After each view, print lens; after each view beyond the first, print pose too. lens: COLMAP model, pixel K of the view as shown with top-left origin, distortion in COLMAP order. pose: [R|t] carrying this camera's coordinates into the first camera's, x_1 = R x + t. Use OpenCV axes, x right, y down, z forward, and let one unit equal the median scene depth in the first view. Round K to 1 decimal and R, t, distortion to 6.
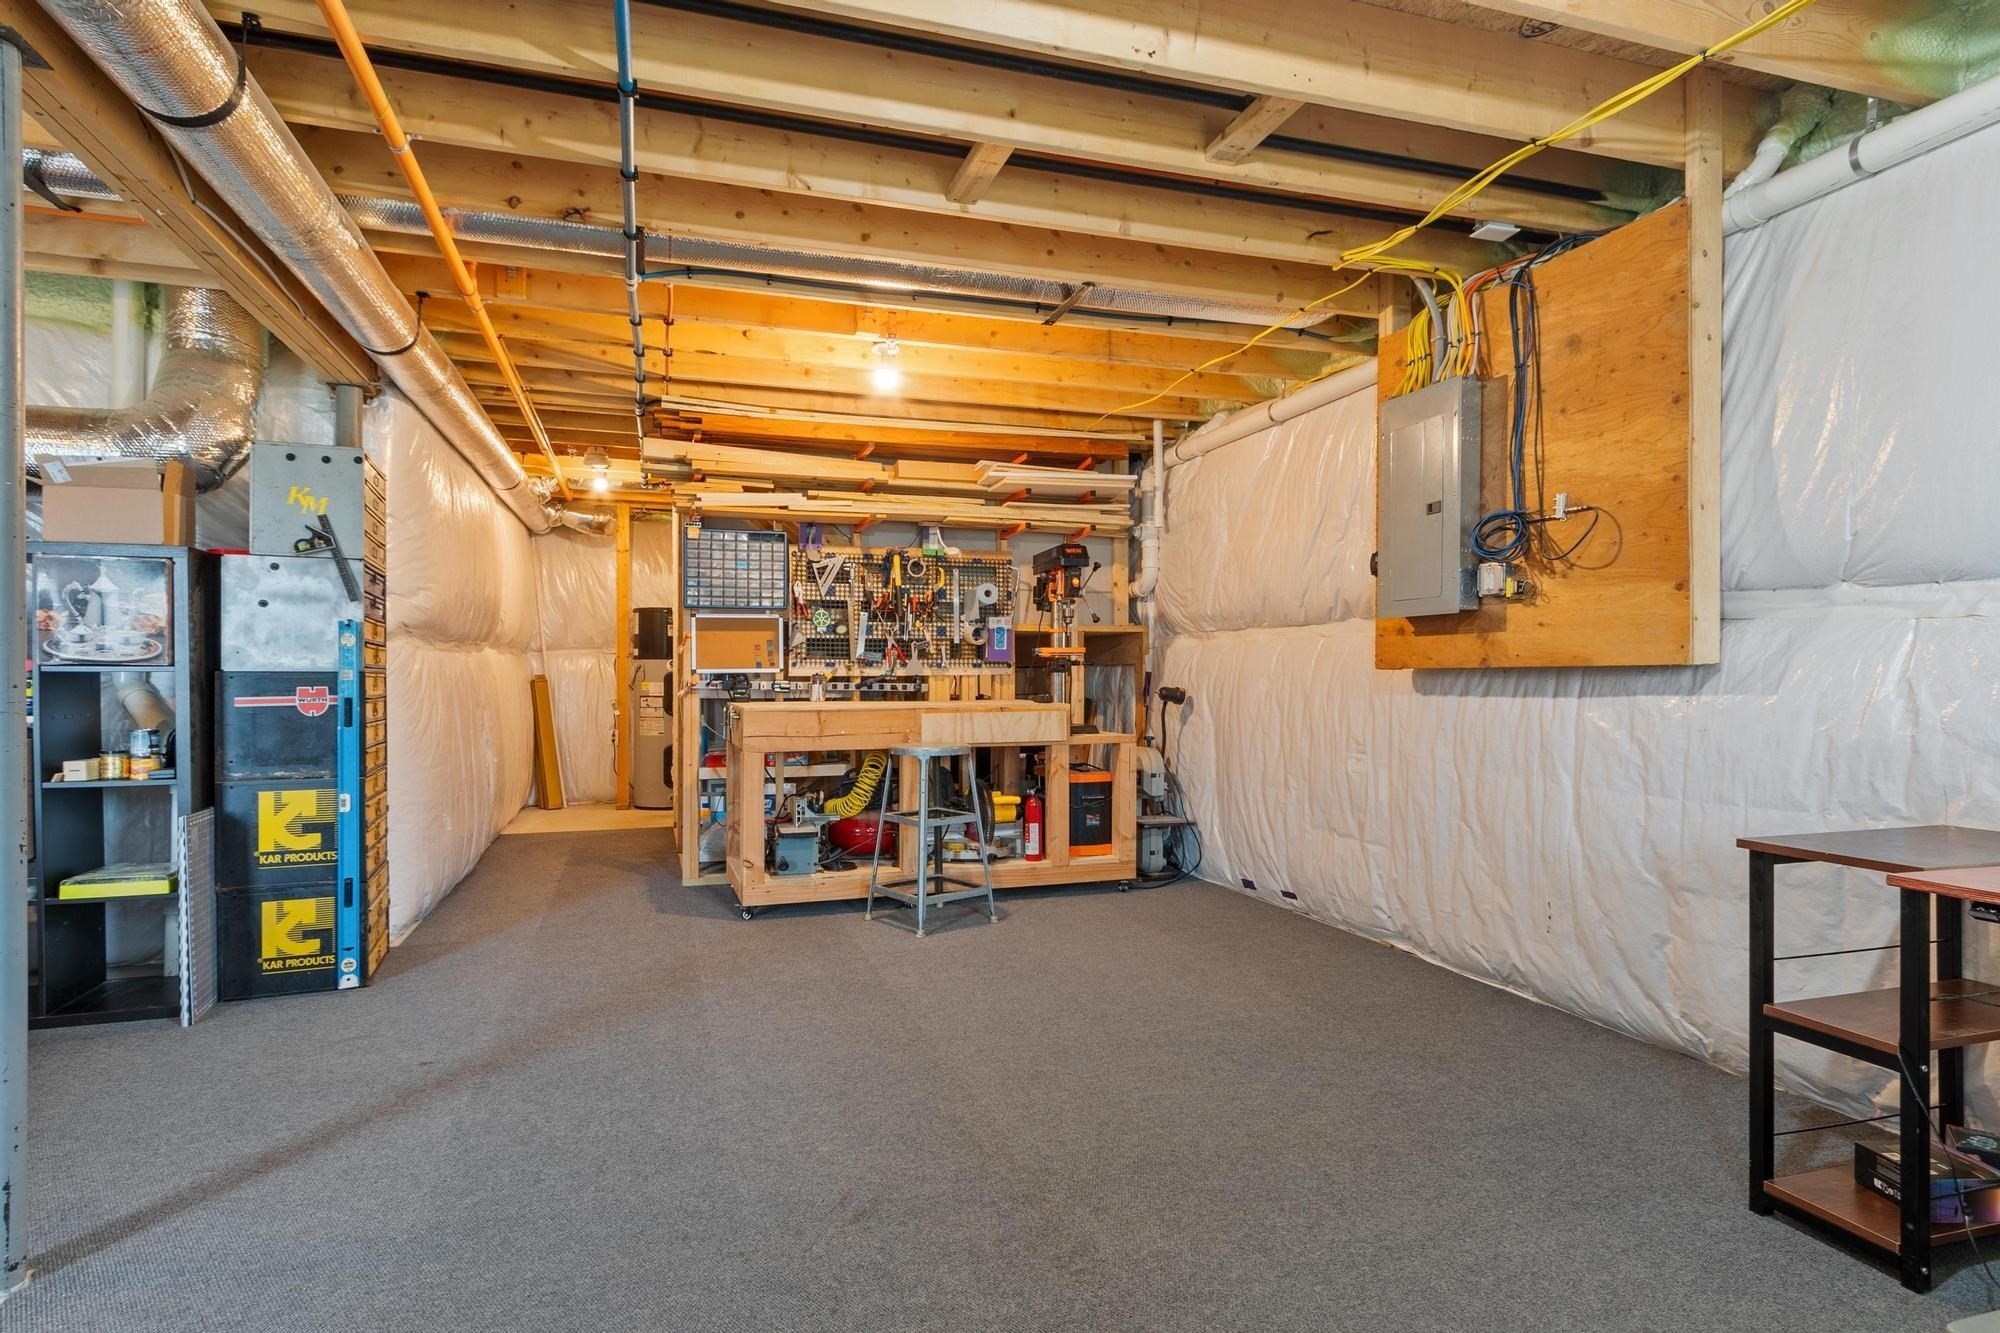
lens RADIAL K [[1036.7, 0, 1000.0], [0, 1036.7, 666.5], [0, 0, 1]] dist [0.001311, -0.000485]
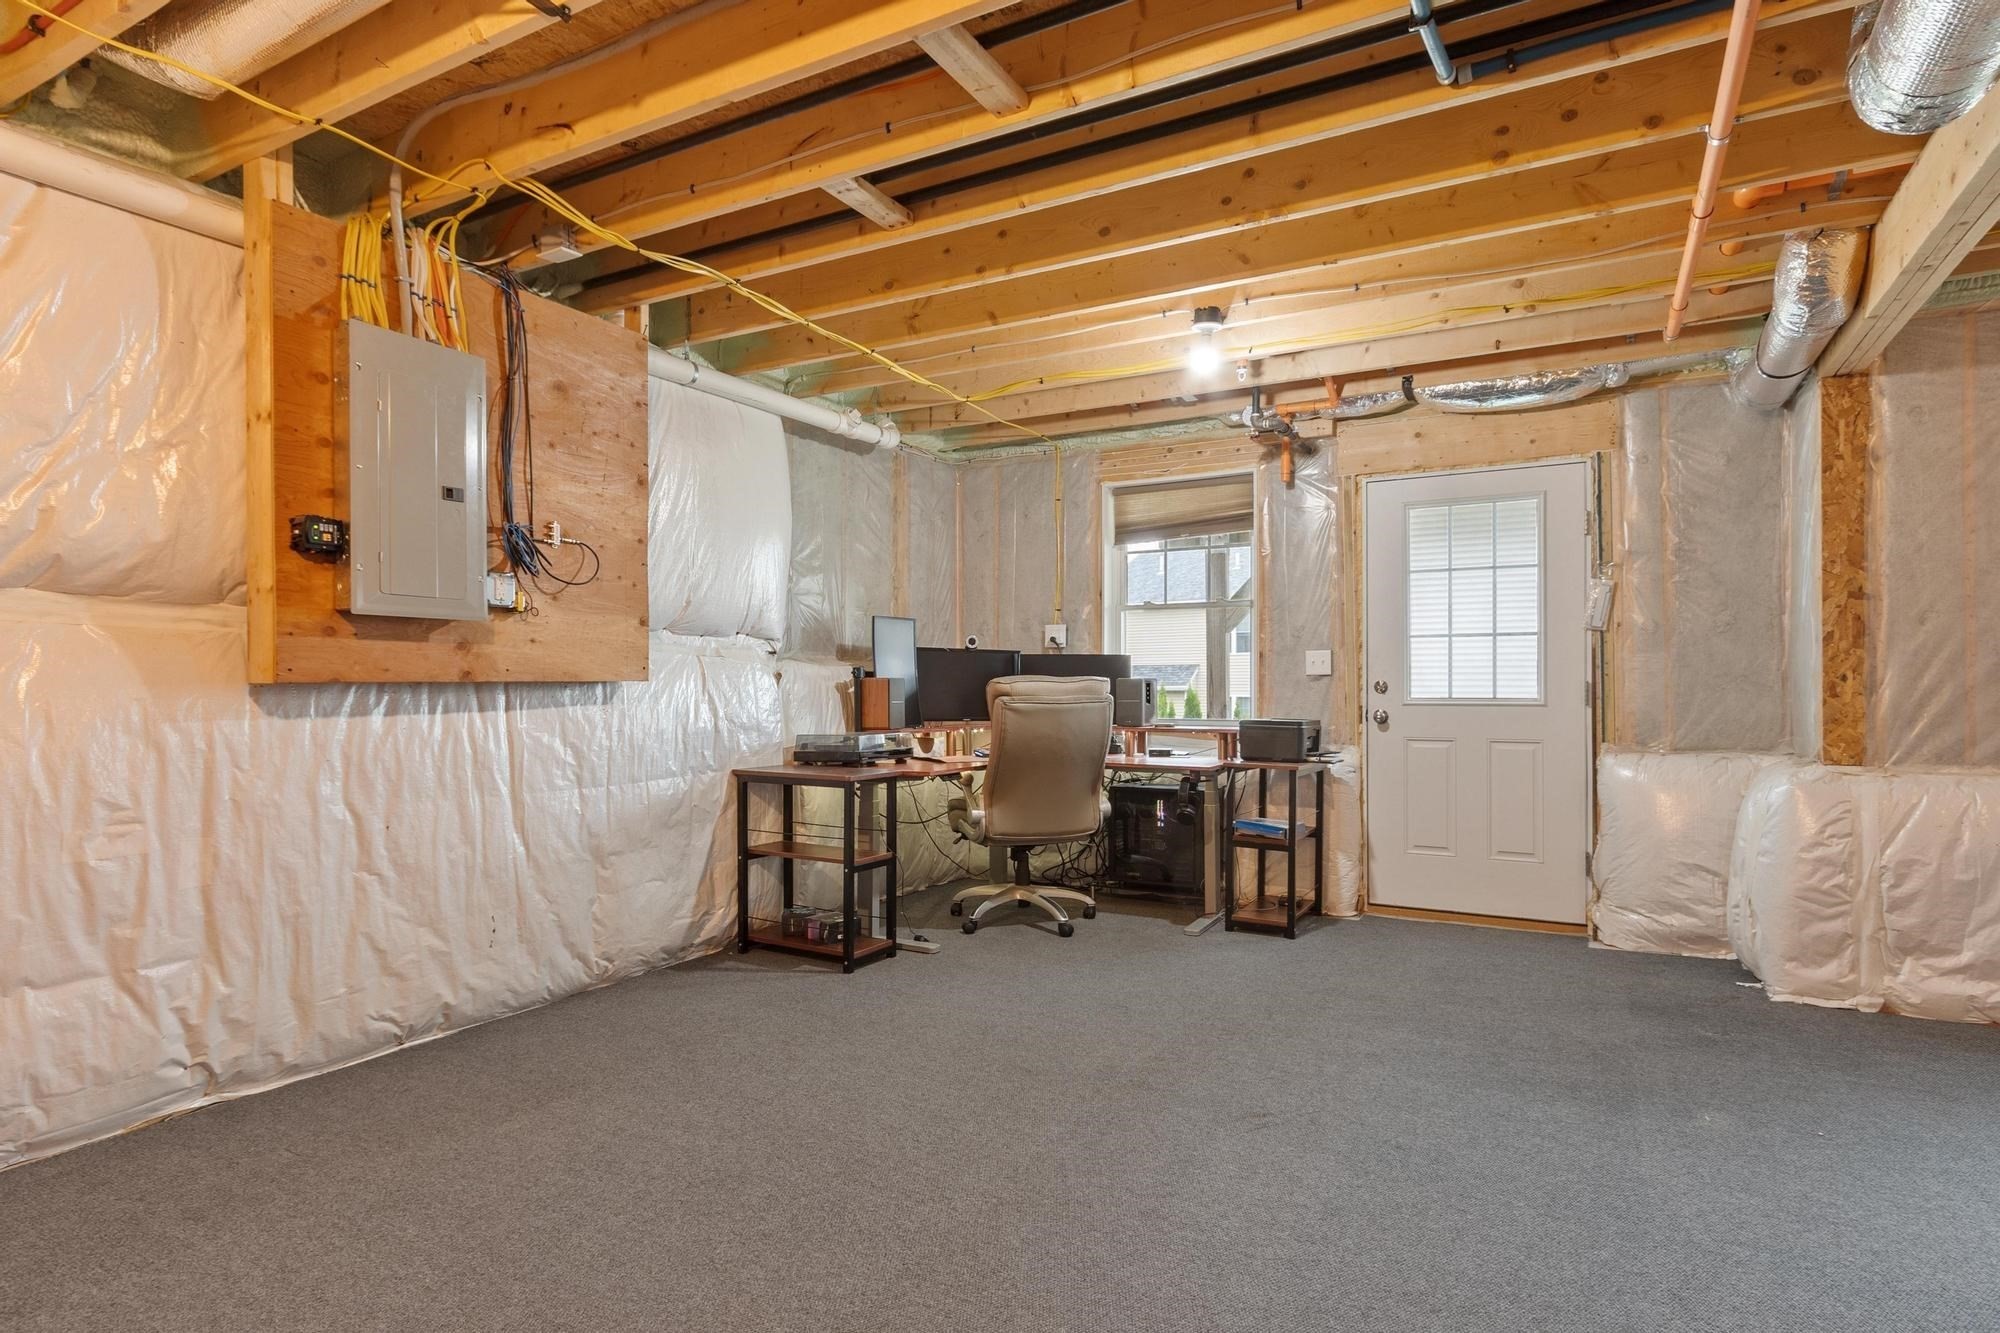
lens RADIAL K [[1036.7, 0, 1000.0], [0, 1036.7, 666.5], [0, 0, 1]] dist [0.001311, -0.000485]
pose [[-0.664466, 0.013947, 0.747188, -0.554597], [-0.004499, 0.999733, -0.022662, 0.006568], [-0.747305, -0.018420, -0.664226, 1.318839]]
